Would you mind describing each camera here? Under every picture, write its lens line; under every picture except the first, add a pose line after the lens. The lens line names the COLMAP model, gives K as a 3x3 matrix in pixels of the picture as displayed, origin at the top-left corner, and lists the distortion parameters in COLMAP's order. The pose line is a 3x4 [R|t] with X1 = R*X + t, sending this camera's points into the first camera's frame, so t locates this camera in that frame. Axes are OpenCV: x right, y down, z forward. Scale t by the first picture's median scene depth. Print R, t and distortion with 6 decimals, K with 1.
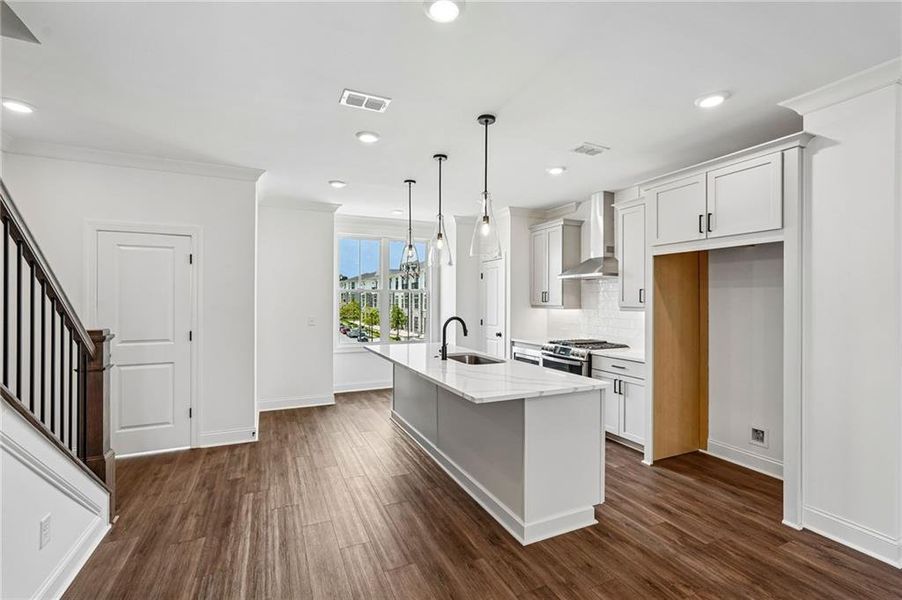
lens RADIAL K [[399.3, 0, 453.4], [0, 399.3, 301.8], [0, 0, 1]] dist [-0.013989, 0.008502]
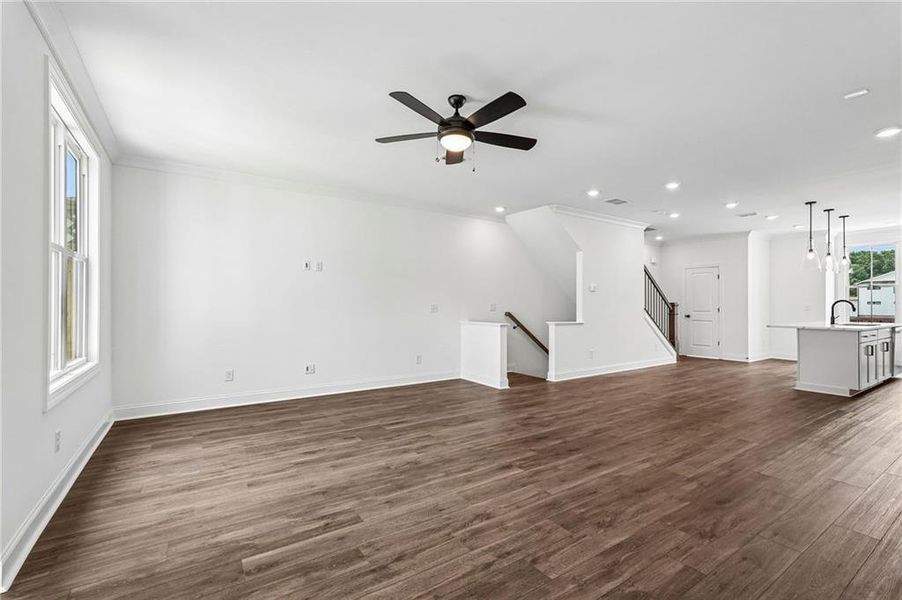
lens RADIAL K [[399.3, 0, 451.4], [0, 399.3, 301.9], [0, 0, 1]] dist [-0.013989, 0.008502]
pose [[0.150205, -0.009743, -0.988607, 1.381684], [-0.004414, 0.999935, -0.010525, 0.069050], [0.988645, 0.005945, 0.150152, -0.876639]]
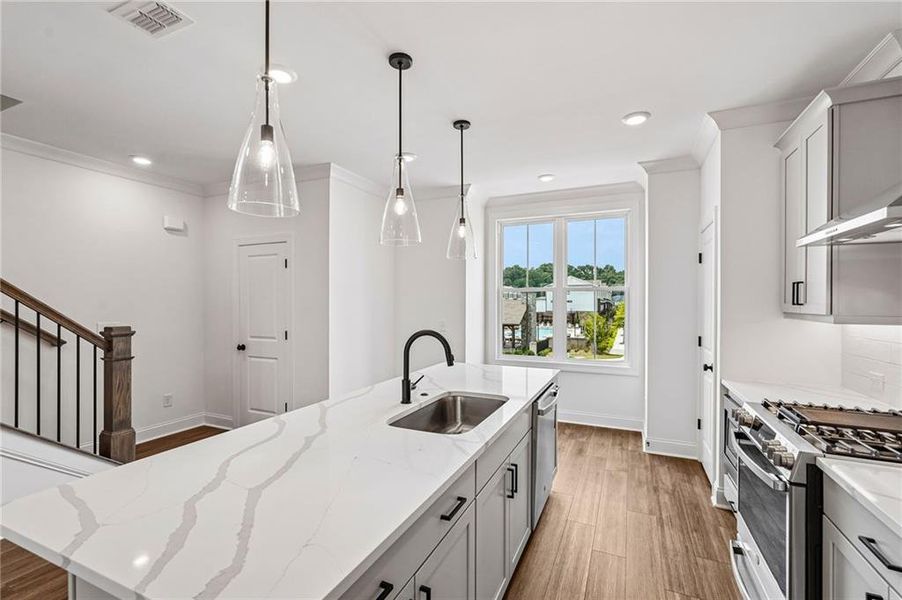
lens RADIAL K [[399.3, 0, 455.5], [0, 399.3, 304.3], [0, 0, 1]] dist [-0.013989, 0.008502]
pose [[0.660537, 0.002937, -0.750788, 0.438265], [-0.002446, 0.999995, 0.001760, -0.000863], [0.750790, 0.000674, 0.660541, 0.633853]]
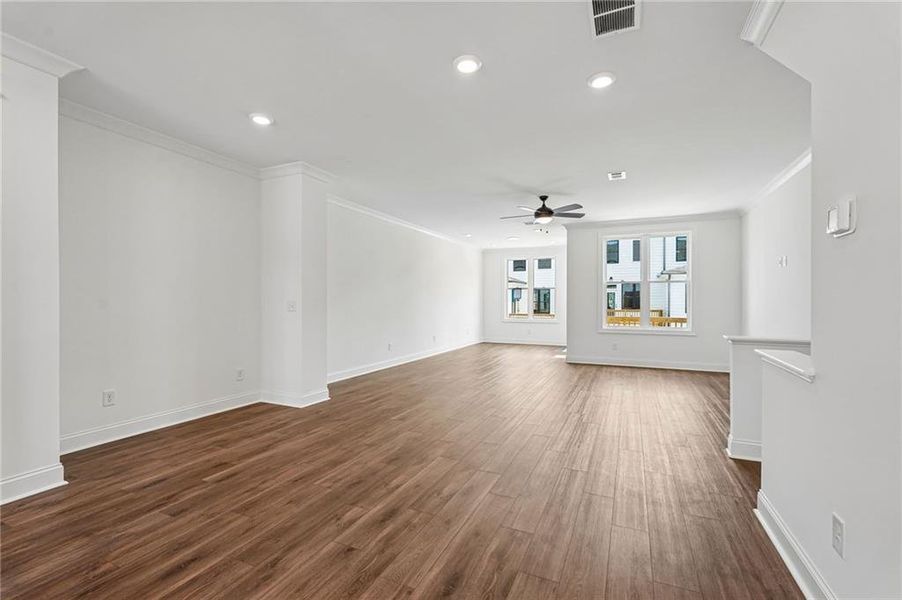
lens RADIAL K [[399.3, 0, 453.9], [0, 399.3, 304.6], [0, 0, 1]] dist [-0.013989, 0.008502]
pose [[-0.655184, -0.009847, 0.755406, -0.310475], [-0.003376, 0.999943, 0.010106, 0.061839], [-0.755462, 0.004070, -0.655180, 0.507994]]
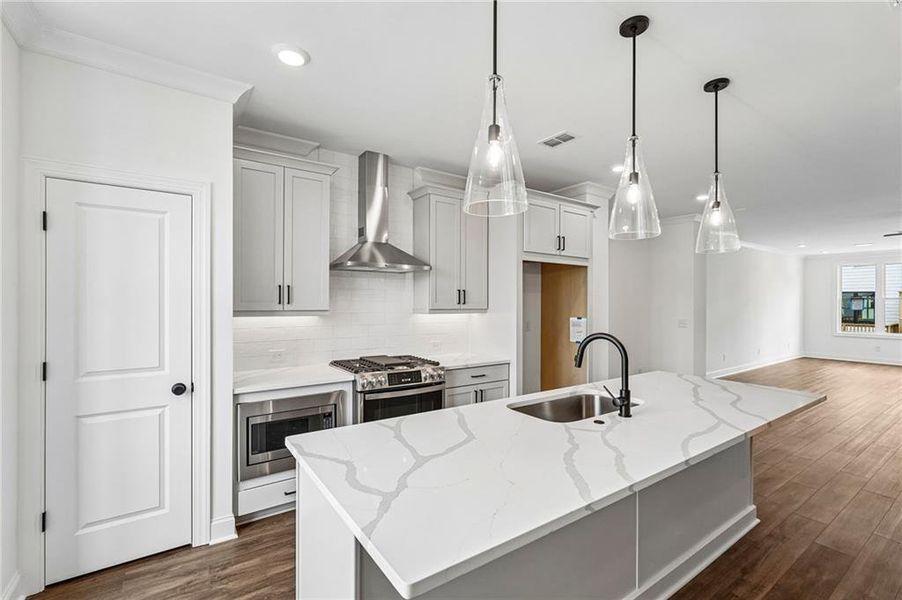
lens RADIAL K [[399.3, 0, 451.3], [0, 399.3, 303.4], [0, 0, 1]] dist [-0.013989, 0.008502]
pose [[-0.167939, -0.004808, 0.985786, -0.474083], [-0.001493, 0.999988, 0.004623, -0.004417], [-0.985796, -0.000696, -0.167945, 1.245764]]
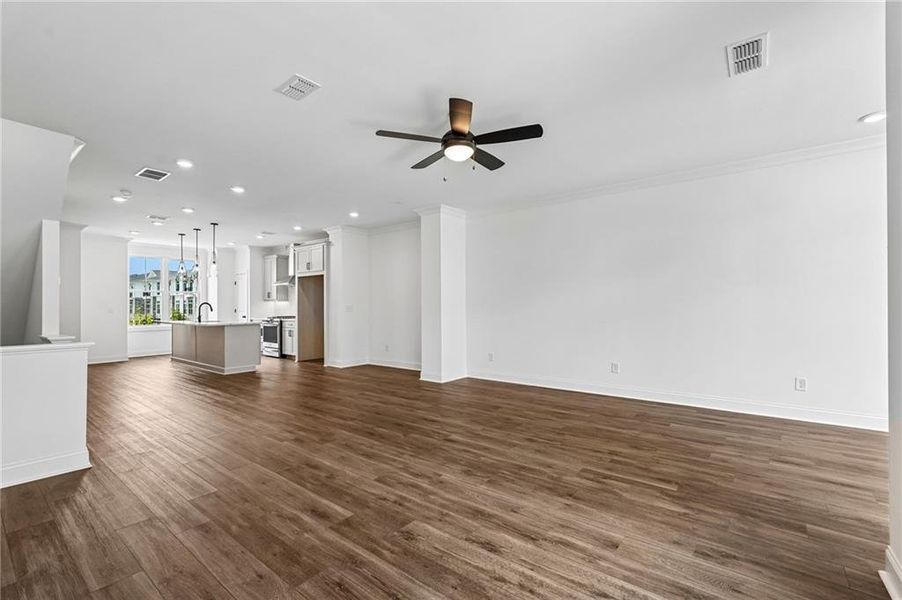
lens RADIAL K [[399.3, 0, 449.7], [0, 399.3, 304.1], [0, 0, 1]] dist [-0.013989, 0.008502]
pose [[0.896583, -0.006493, 0.442828, 0.229871], [0.009943, 0.999936, -0.005468, 0.068996], [-0.442764, 0.009306, 0.896590, -1.484889]]
